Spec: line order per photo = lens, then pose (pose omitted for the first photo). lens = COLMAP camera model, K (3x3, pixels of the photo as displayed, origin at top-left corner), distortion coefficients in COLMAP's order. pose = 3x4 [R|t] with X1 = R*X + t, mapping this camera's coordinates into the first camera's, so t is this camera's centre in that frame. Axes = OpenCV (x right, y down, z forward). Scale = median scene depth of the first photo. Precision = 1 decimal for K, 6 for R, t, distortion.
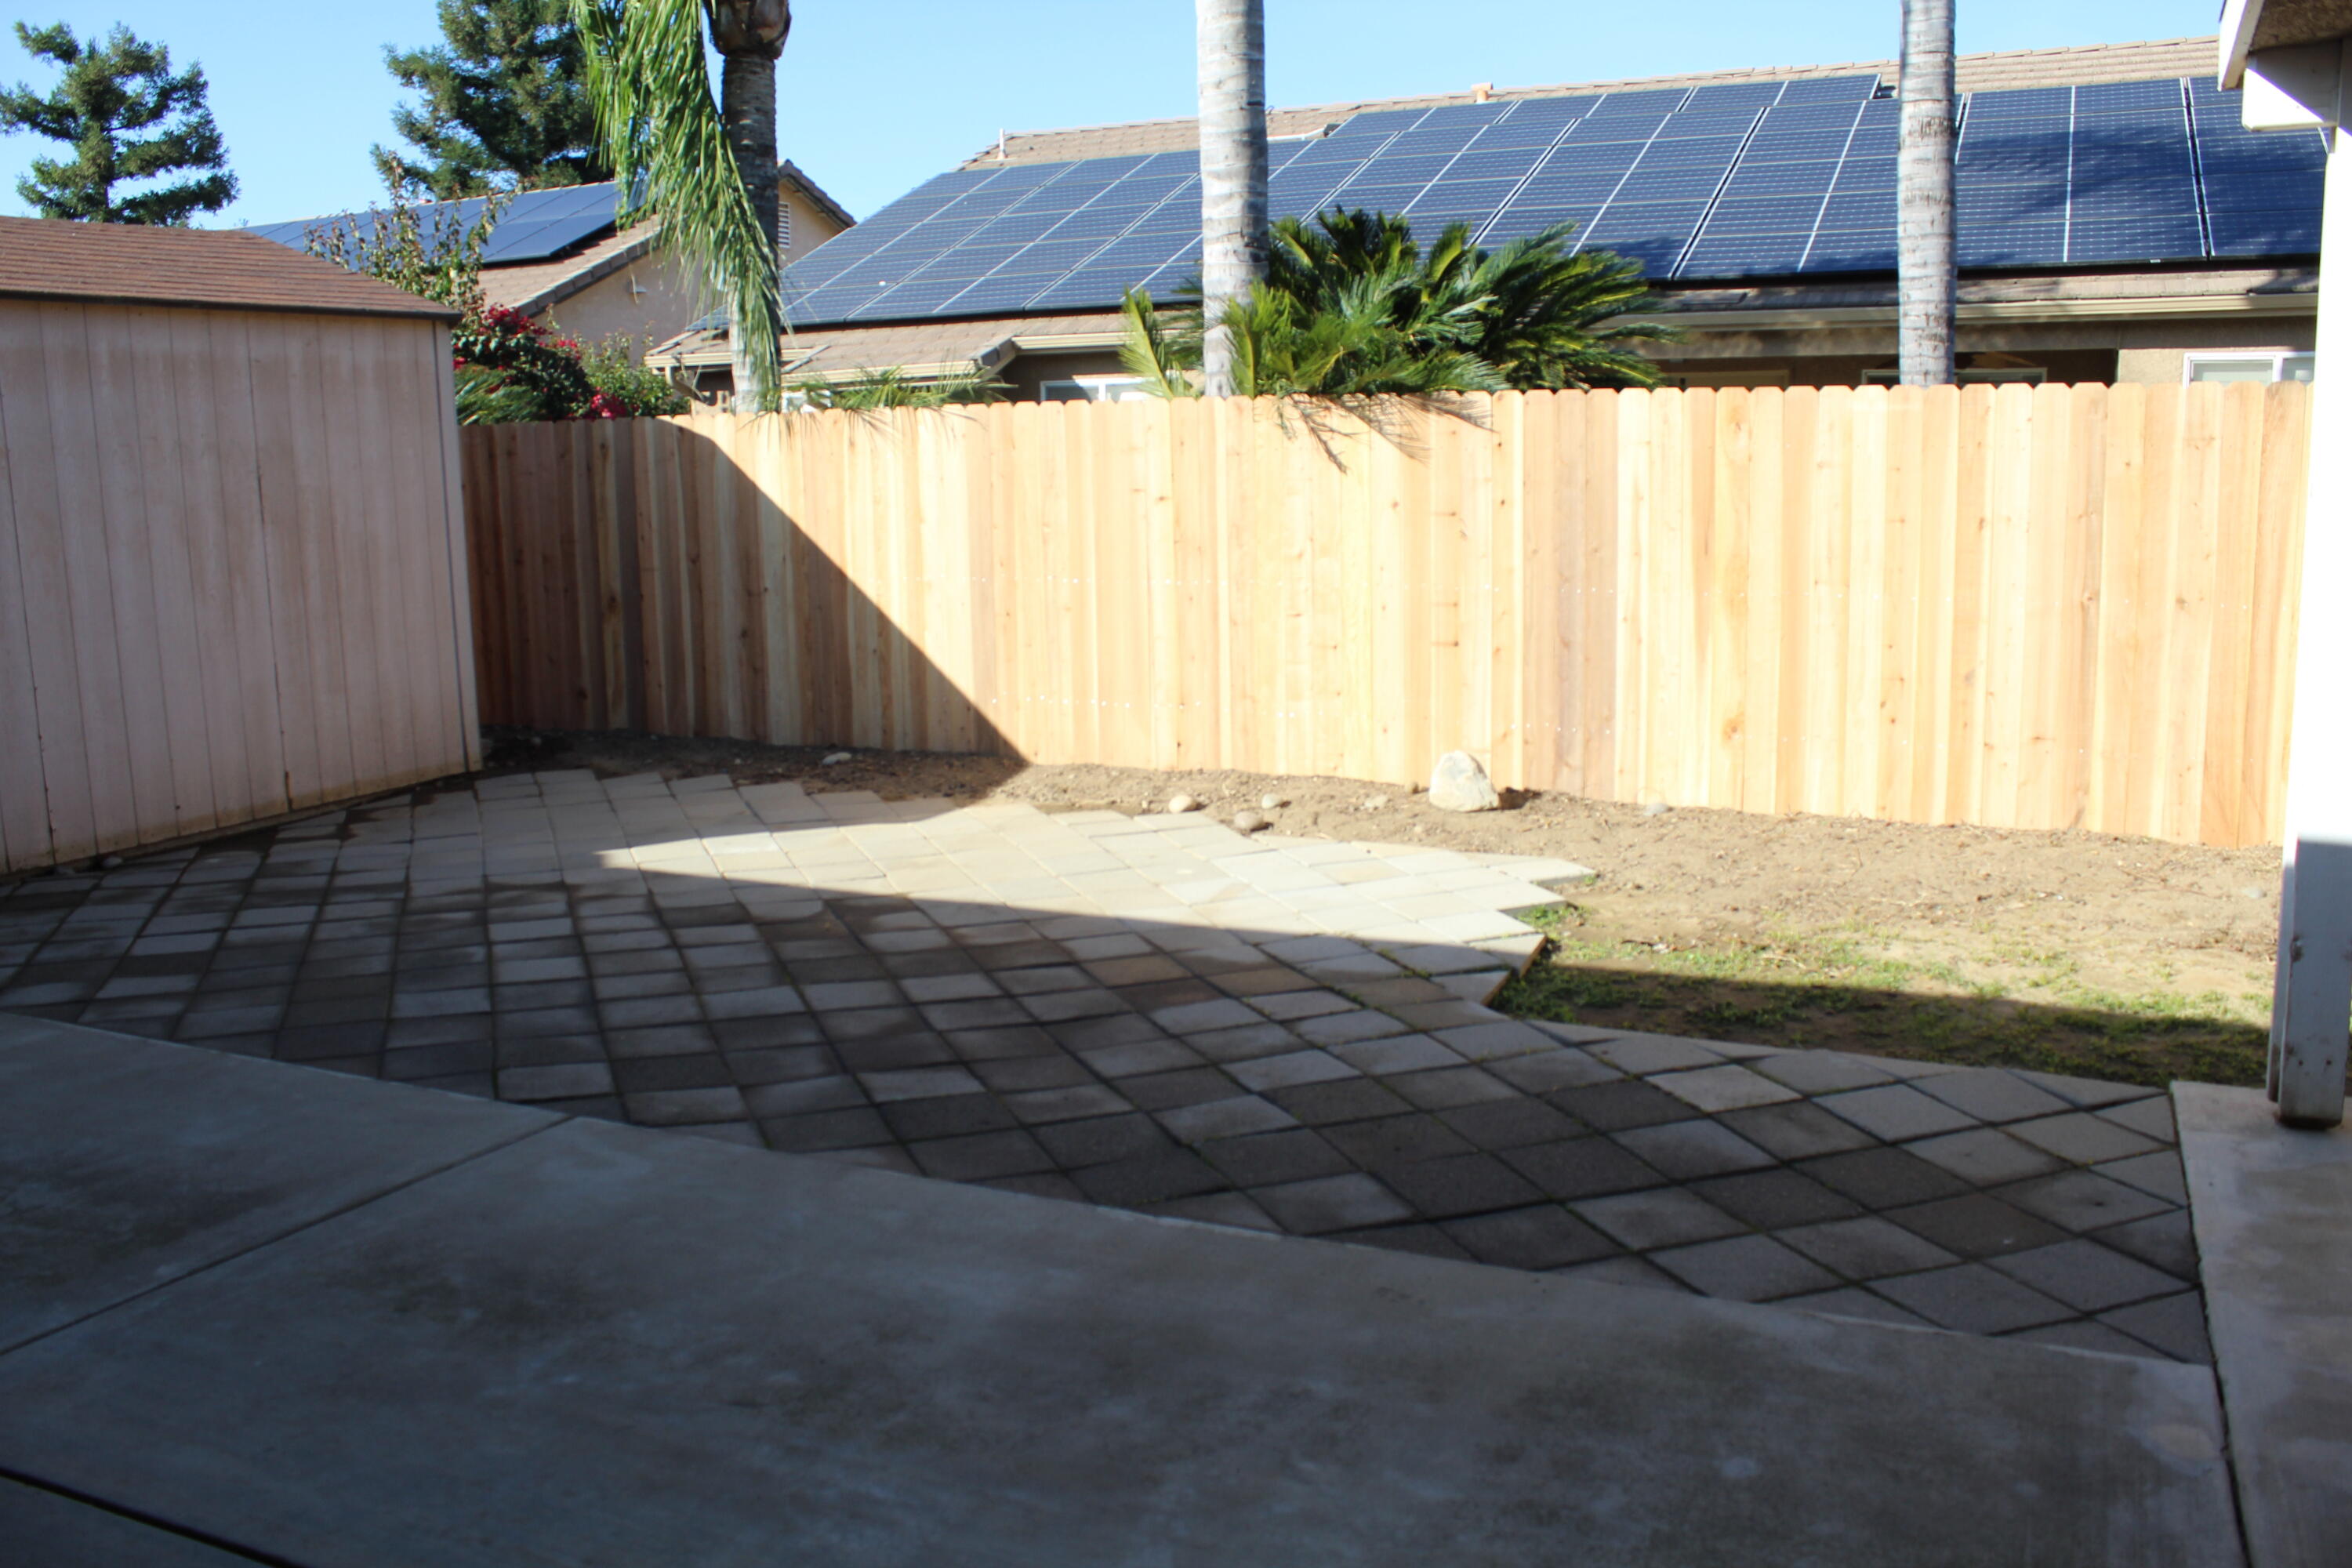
lens RADIAL K [[1992.2, 0, 1176.0], [0, 1992.2, 784.0], [0, 0, 1]] dist [-0.163874, 0.164720]
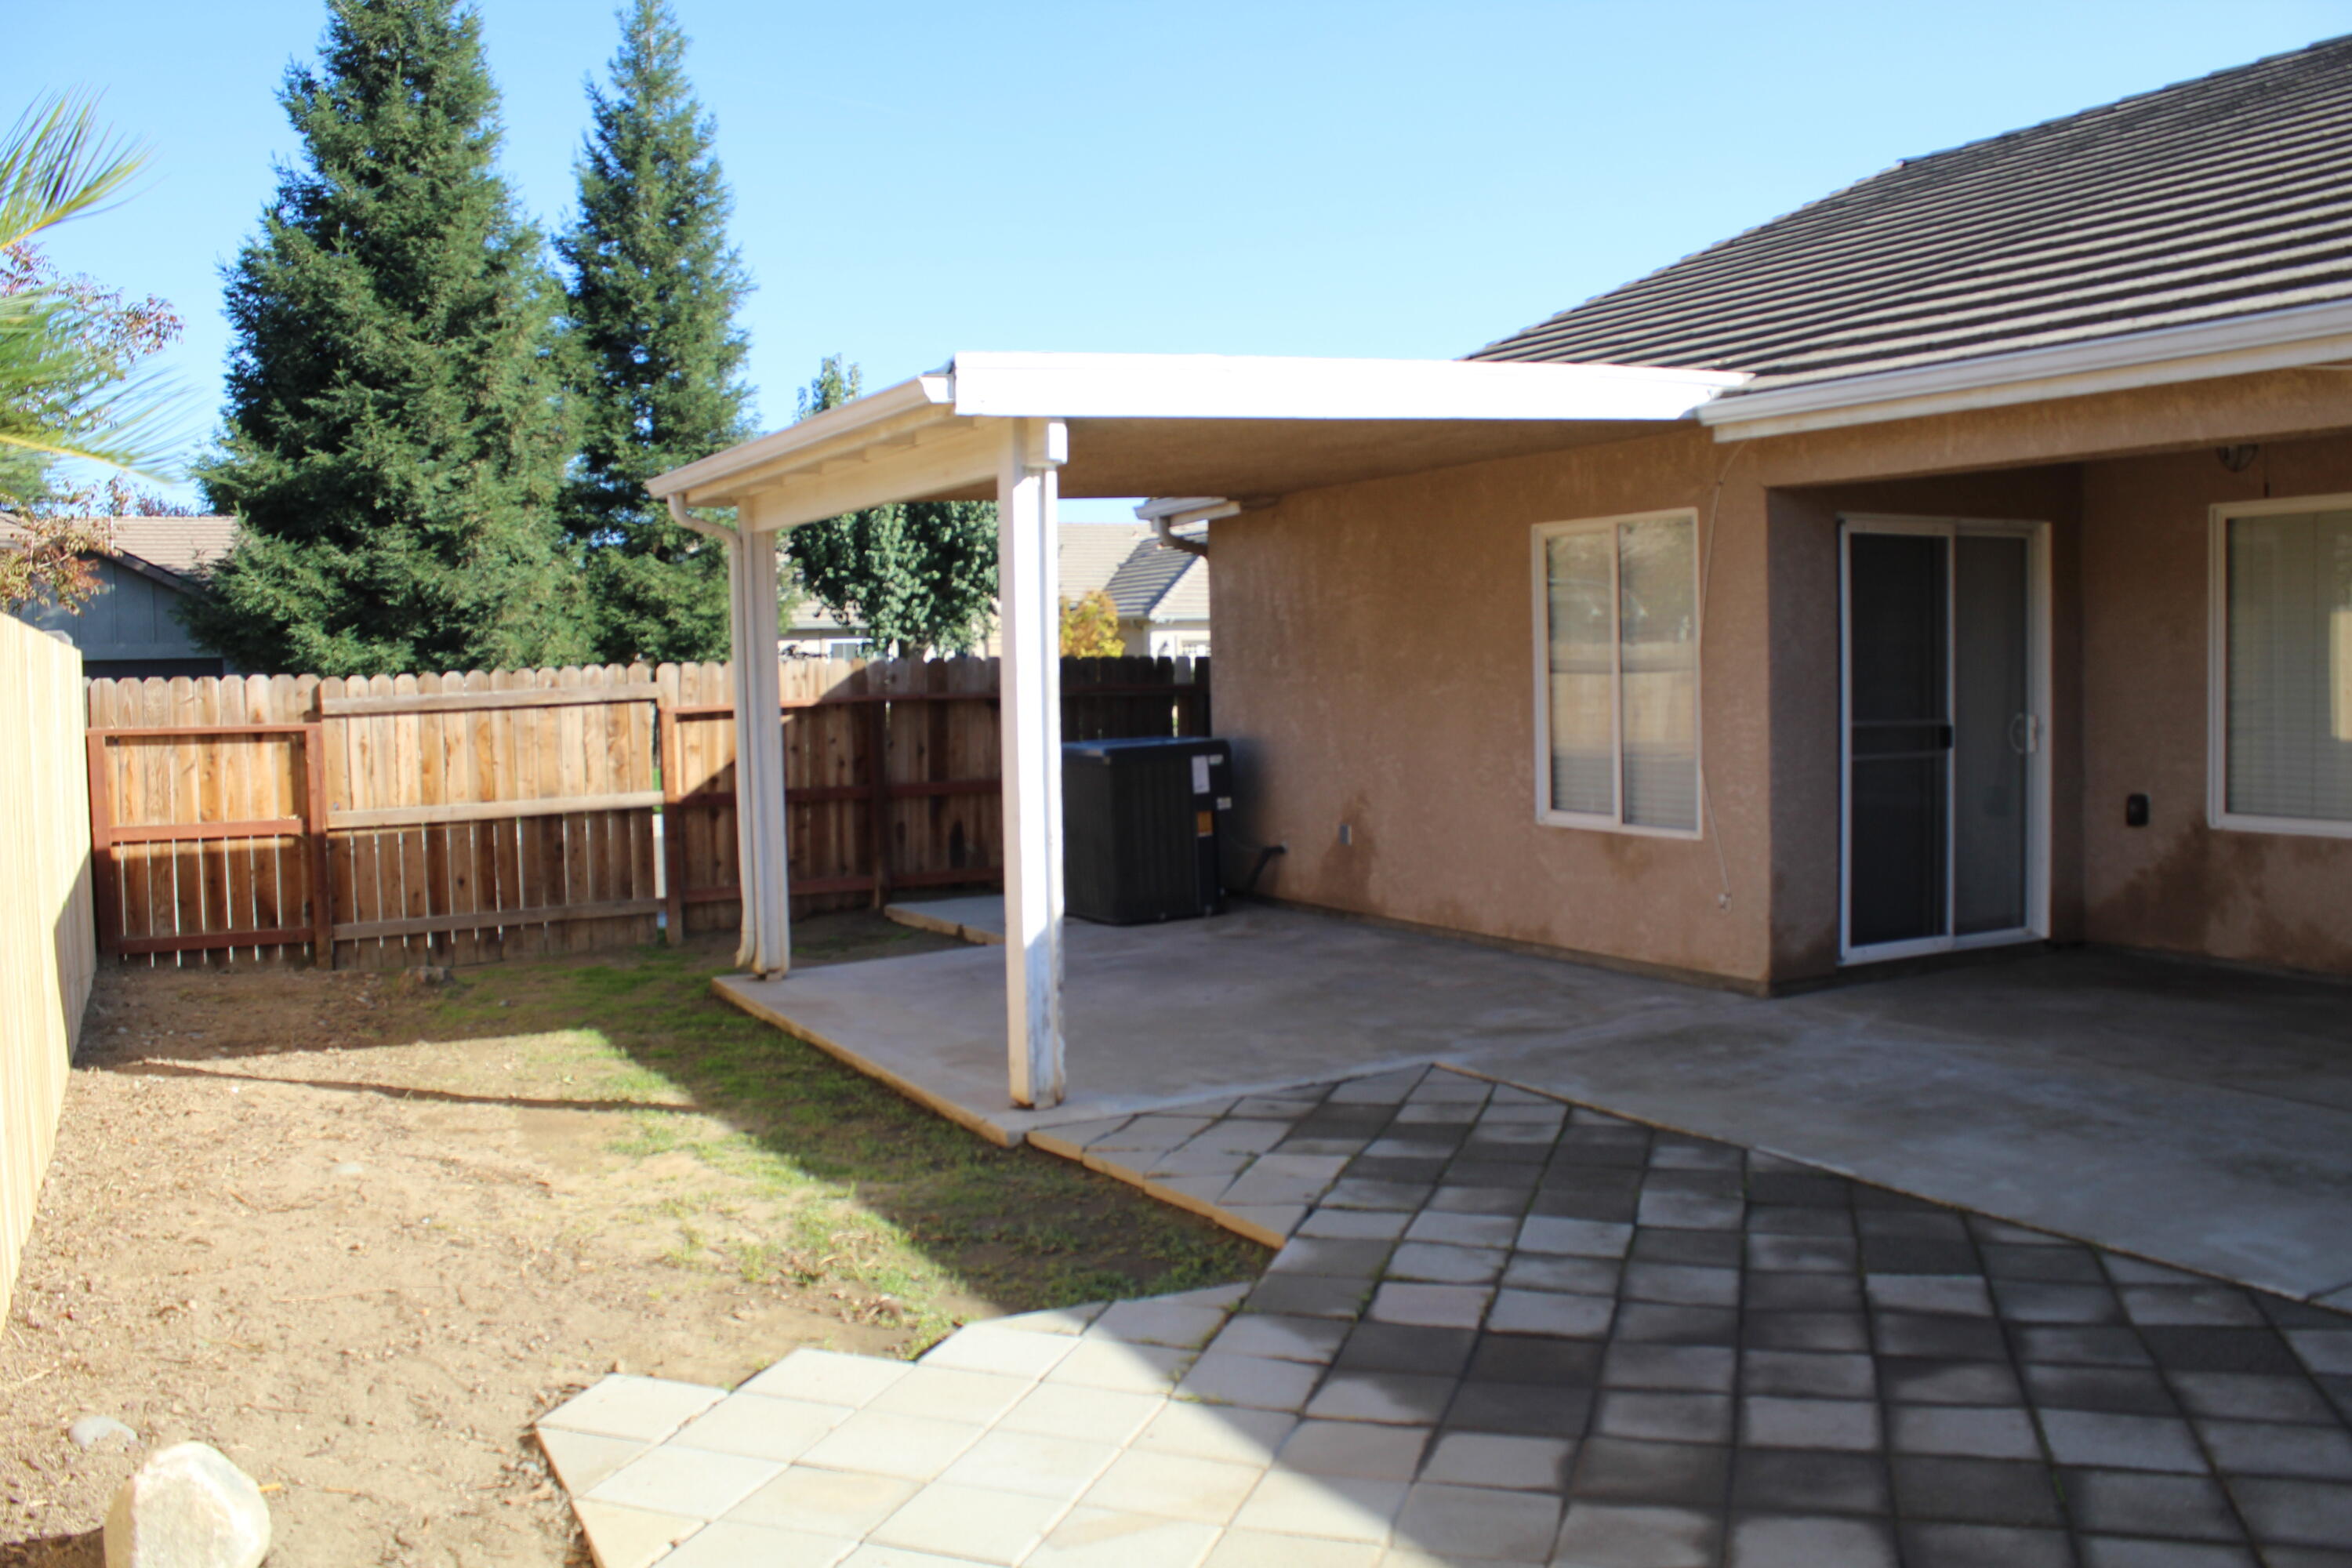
lens RADIAL K [[1985.1, 0, 1195.4], [0, 1985.1, 779.6], [0, 0, 1]] dist [-0.177894, 0.172379]
pose [[-0.803718, 0.001643, 0.595009, -0.223601], [0.135961, 0.974047, 0.180962, -0.171767], [-0.579269, 0.226340, -0.783082, 1.054099]]
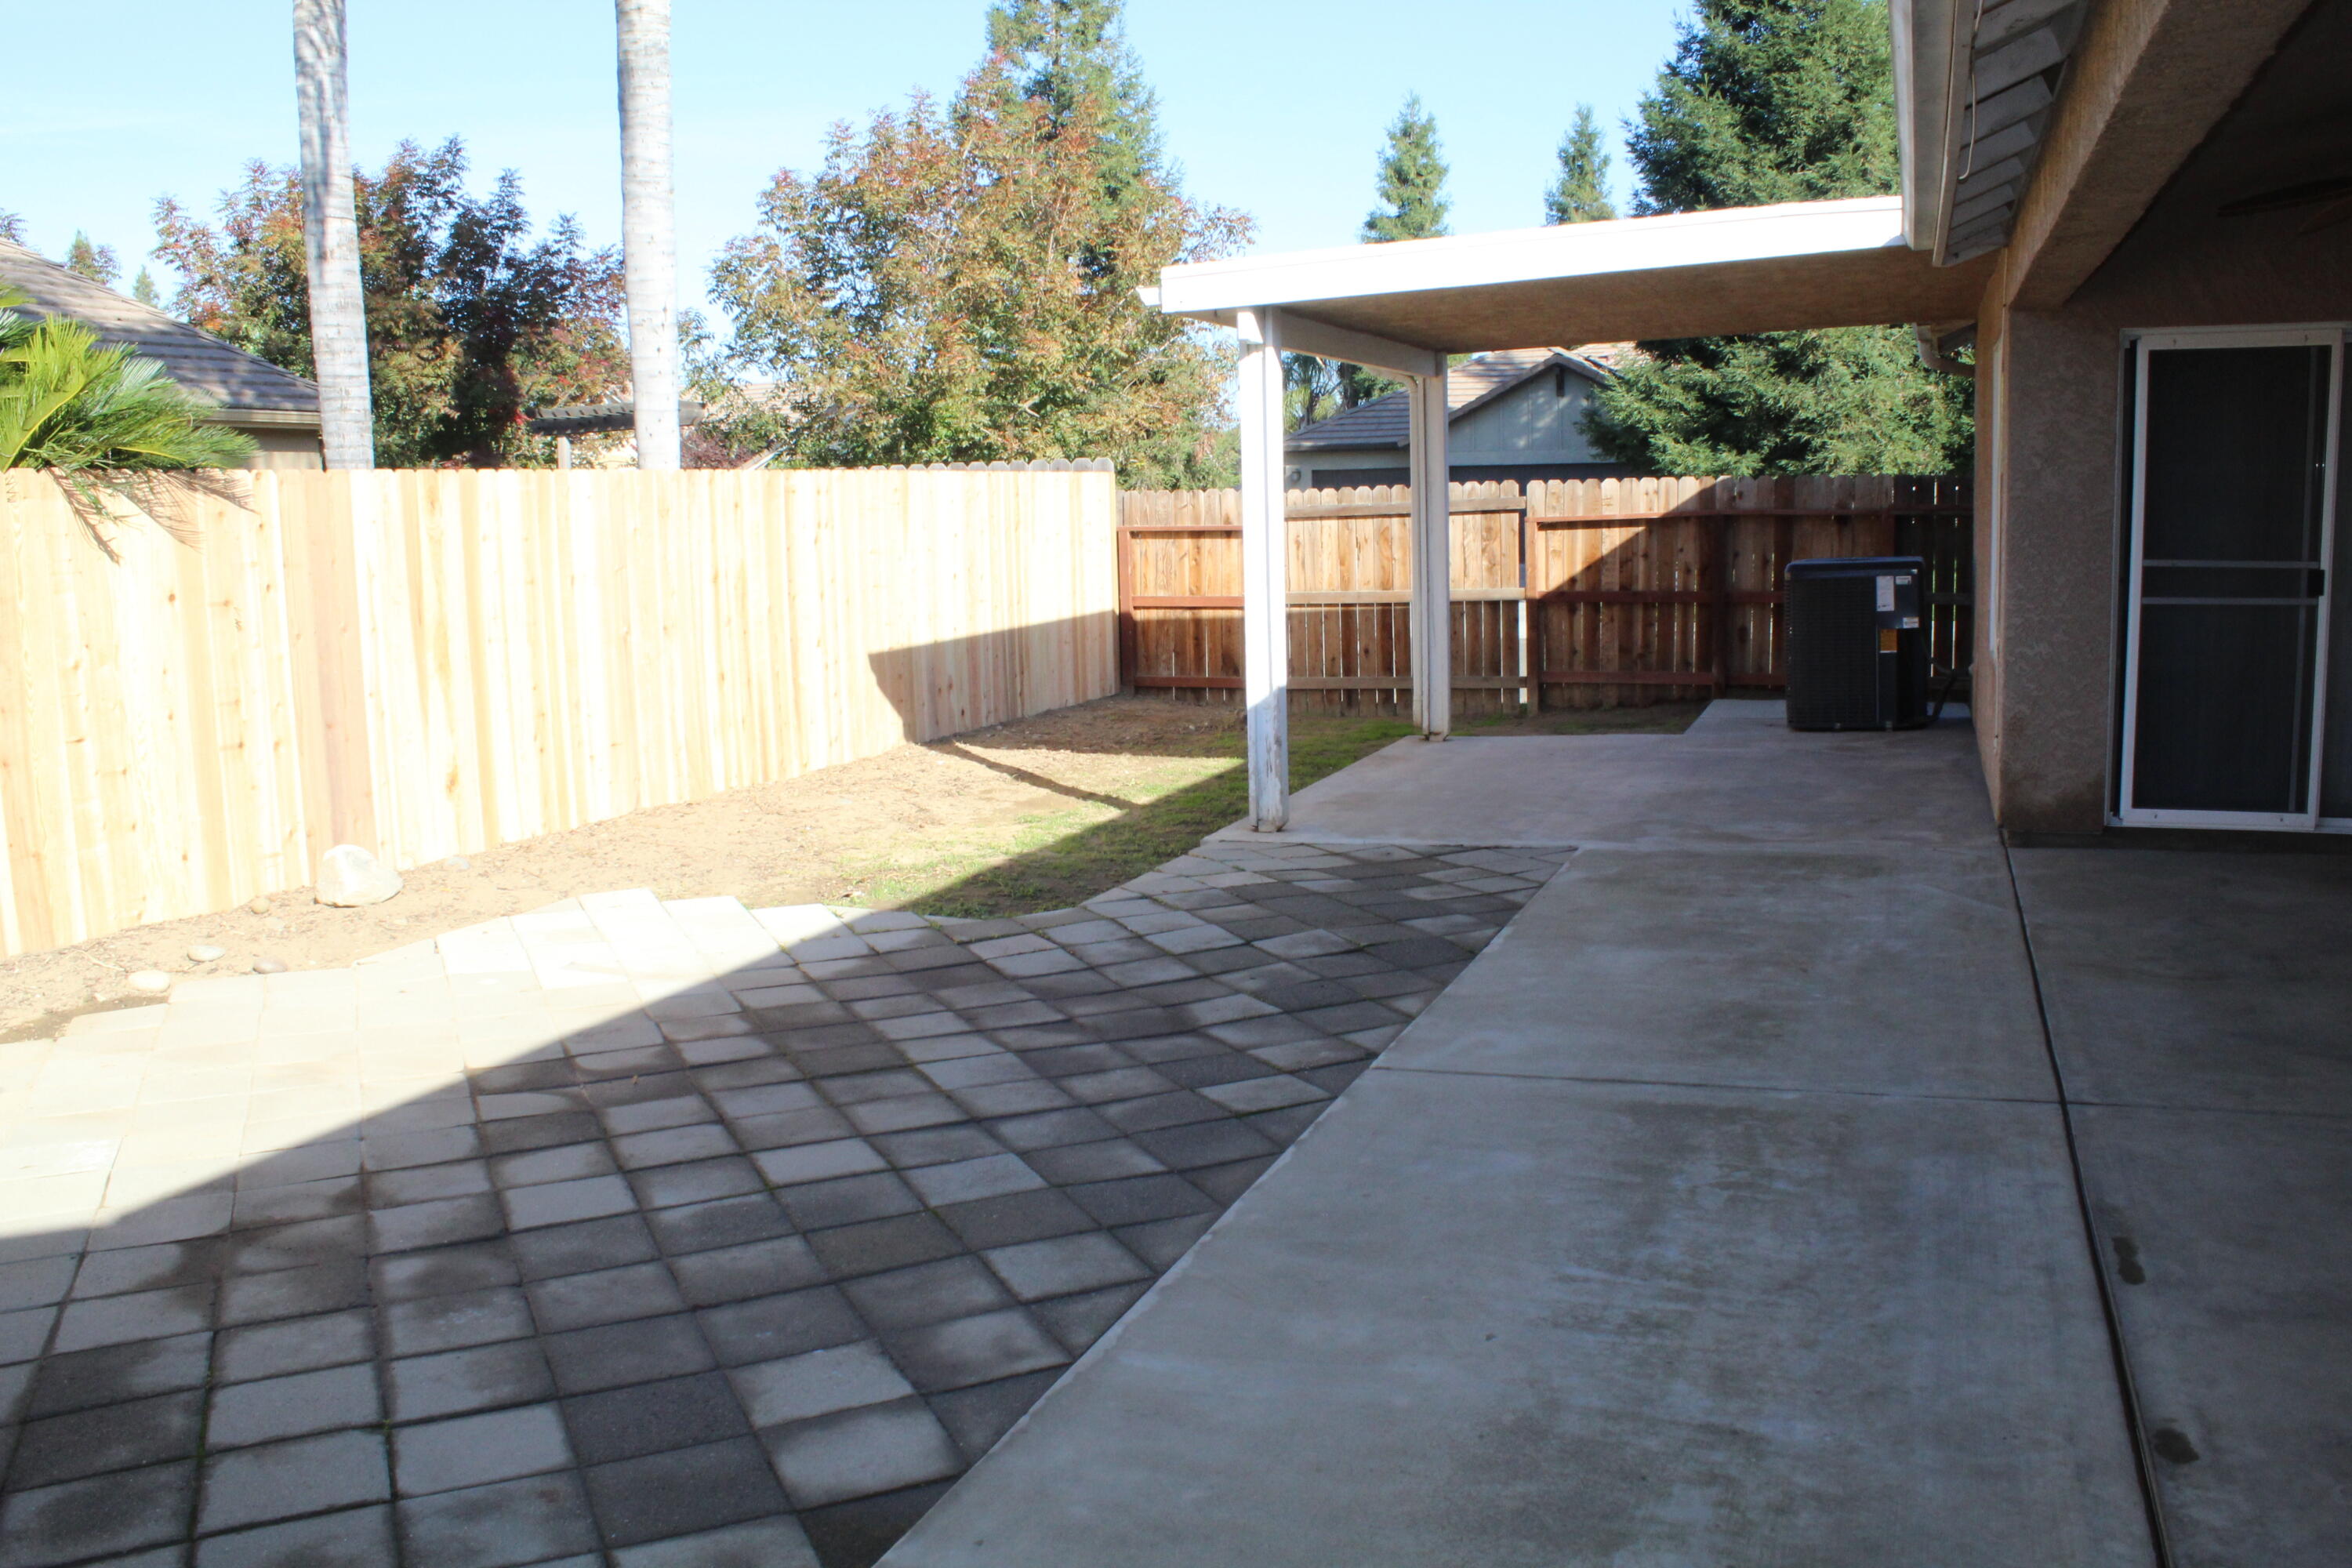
lens RADIAL K [[1985.1, 0, 1195.4], [0, 1985.1, 779.6], [0, 0, 1]] dist [-0.177894, 0.172379]
pose [[-0.084188, -0.119354, 0.989276, -0.733801], [0.193322, 0.971980, 0.133719, -0.084068], [-0.977517, 0.202506, -0.058756, 0.596646]]
